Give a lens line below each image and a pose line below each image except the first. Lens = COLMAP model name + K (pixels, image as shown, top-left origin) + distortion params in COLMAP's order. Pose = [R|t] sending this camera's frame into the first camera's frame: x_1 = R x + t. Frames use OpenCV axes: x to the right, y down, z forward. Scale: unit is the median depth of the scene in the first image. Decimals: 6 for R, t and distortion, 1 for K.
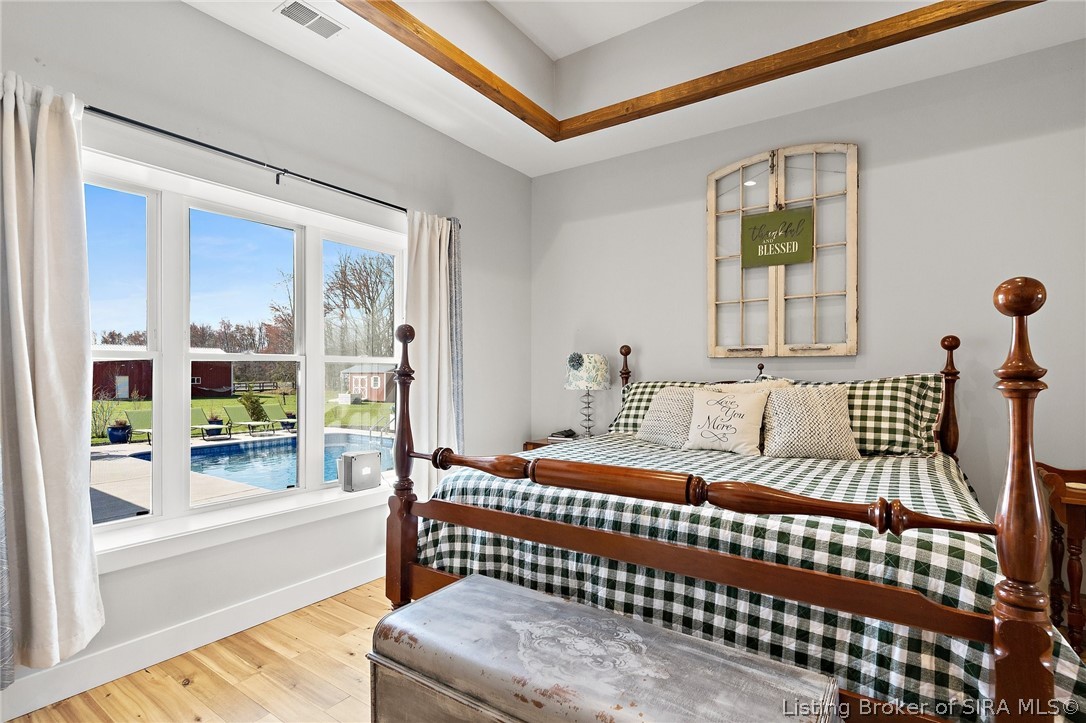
lens RADIAL K [[525.8, 0, 538.3], [0, 525.8, 371.1], [0, 0, 1]] dist [0.002906, -0.000382]
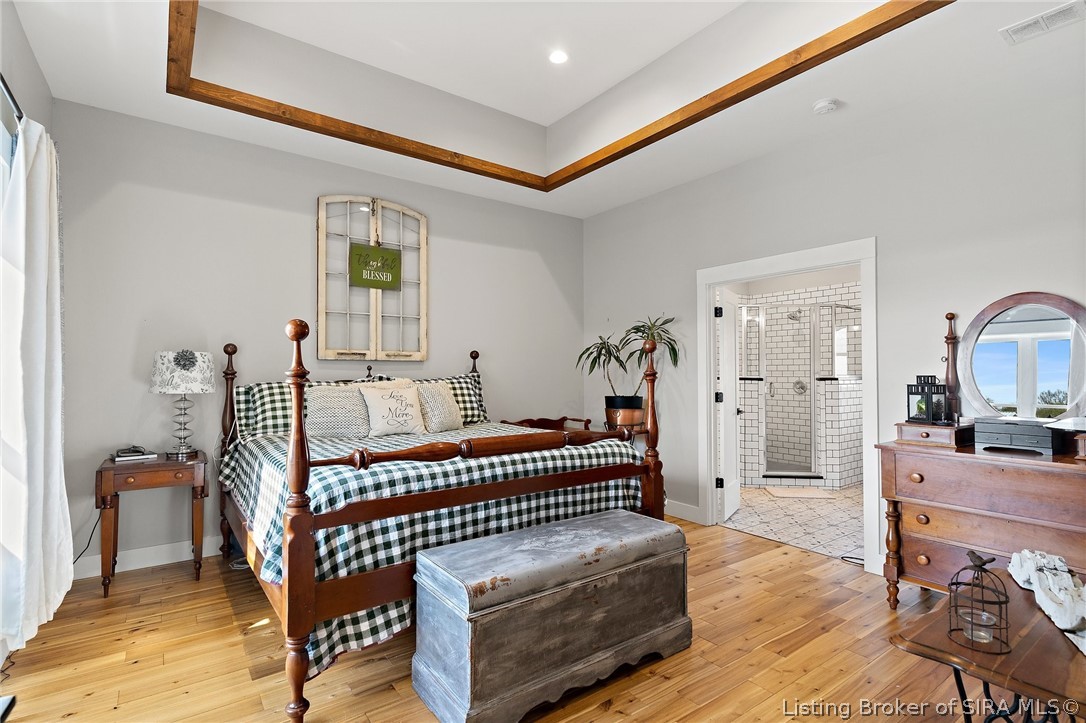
lens RADIAL K [[530.1, 0, 538.1], [0, 530.1, 358.0], [0, 0, 1]] dist [-0.012400, -0.000447]
pose [[0.323387, 0.024739, 0.945943, -0.669167], [-0.001777, 0.999672, -0.025537, -0.001295], [-0.946265, 0.006577, 0.323325, 0.229471]]
